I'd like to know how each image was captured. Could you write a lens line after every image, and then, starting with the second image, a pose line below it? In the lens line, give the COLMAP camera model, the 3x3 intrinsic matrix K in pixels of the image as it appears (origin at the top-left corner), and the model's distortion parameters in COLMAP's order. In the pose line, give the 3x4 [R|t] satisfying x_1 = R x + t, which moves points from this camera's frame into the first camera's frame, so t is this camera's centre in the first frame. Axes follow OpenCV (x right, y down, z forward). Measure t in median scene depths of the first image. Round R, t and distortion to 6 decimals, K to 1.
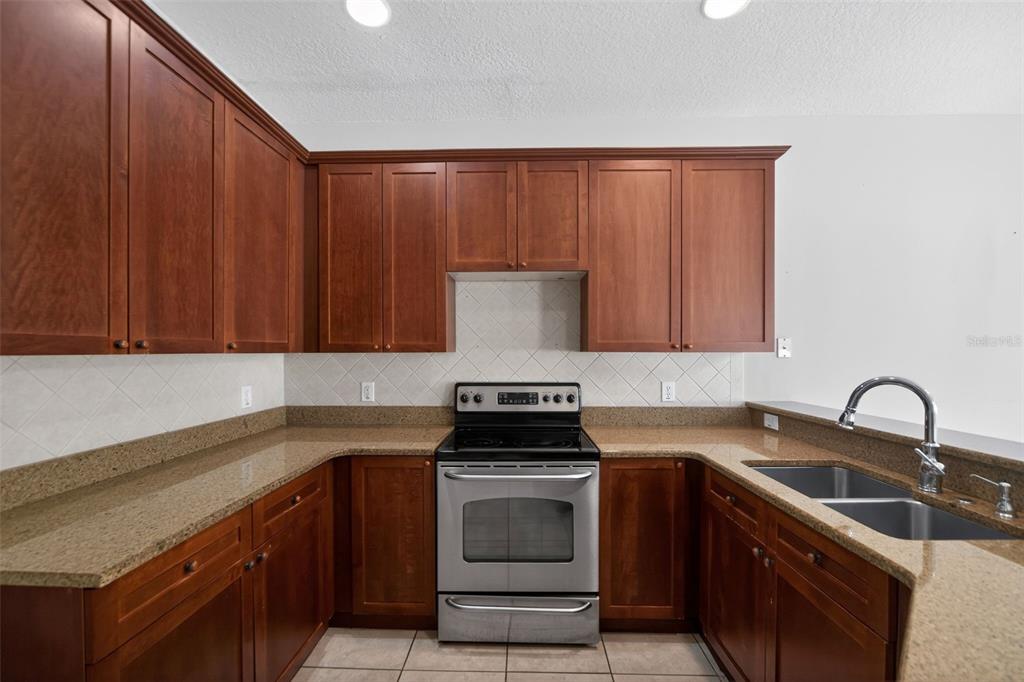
lens RADIAL K [[409.1, 0, 513.1], [0, 409.1, 353.9], [0, 0, 1]] dist [-0.018456, 0.001717]
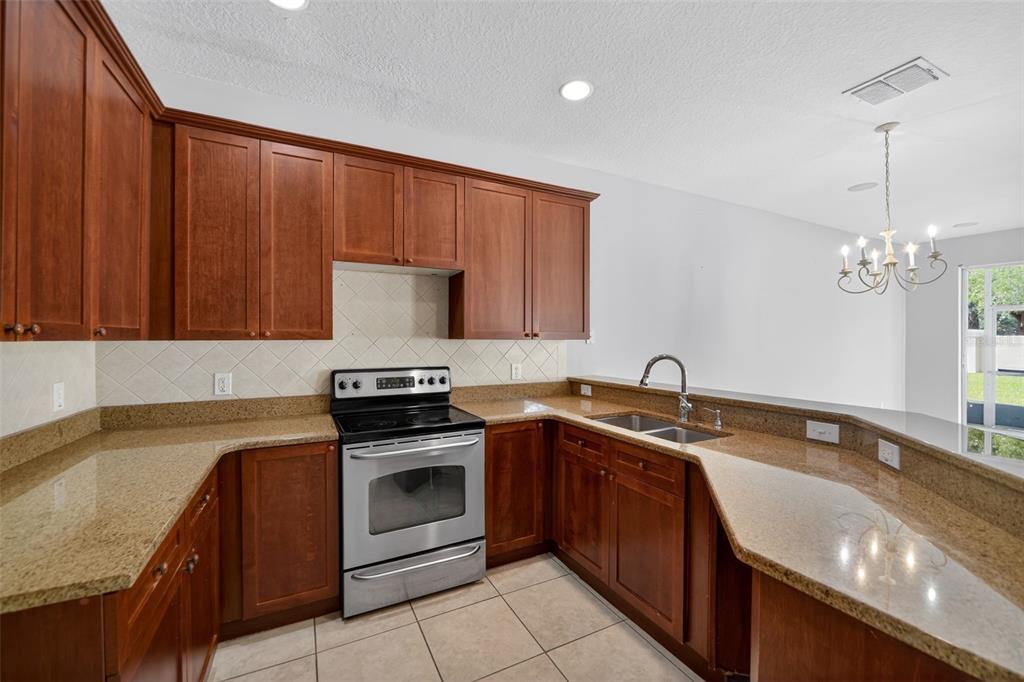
lens RADIAL K [[409.1, 0, 512.1], [0, 409.1, 340.9], [0, 0, 1]] dist [-0.018456, 0.001717]
pose [[0.876373, -0.001144, 0.481632, -0.293001], [0.002773, 0.999993, -0.002672, 0.002770], [-0.481626, 0.003677, 0.876369, -0.111919]]
